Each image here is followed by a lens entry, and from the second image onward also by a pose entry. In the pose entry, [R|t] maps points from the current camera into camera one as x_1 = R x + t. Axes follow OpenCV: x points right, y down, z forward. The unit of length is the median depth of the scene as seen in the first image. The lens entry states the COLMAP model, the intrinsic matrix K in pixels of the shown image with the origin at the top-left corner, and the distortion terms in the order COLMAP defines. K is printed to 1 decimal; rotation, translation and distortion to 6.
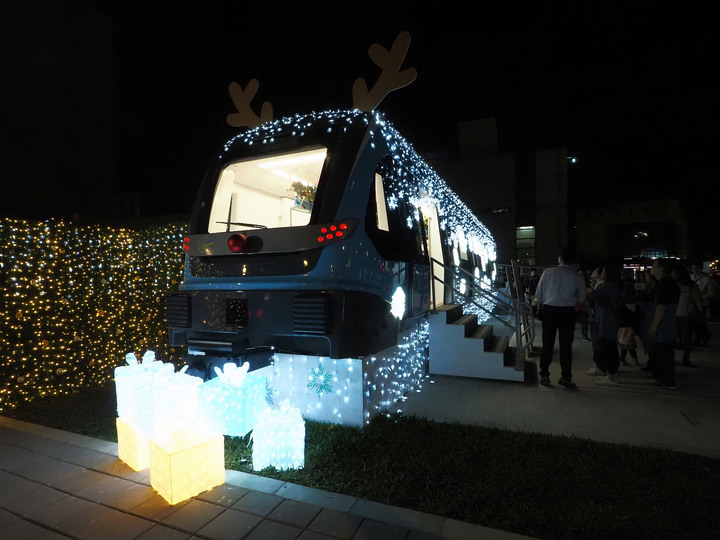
lens RADIAL K [[390.1, 0, 361.7], [0, 390.1, 275.8], [0, 0, 1]] dist [-0.005151, -0.007357]
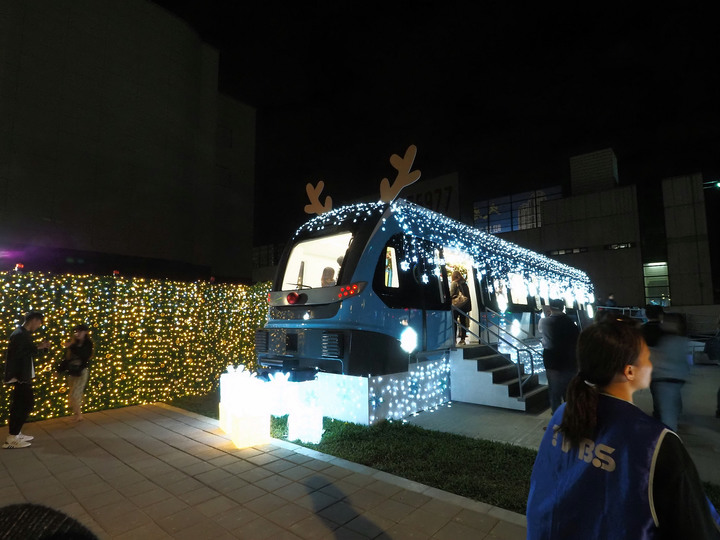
lens RADIAL K [[390.1, 0, 361.7], [0, 390.1, 275.8], [0, 0, 1]] dist [-0.005151, -0.007357]
pose [[0.954577, -0.023273, -0.297054, 0.314939], [-0.007331, 0.994809, -0.101500, -0.011902], [0.297874, 0.099067, 0.949451, -0.318834]]
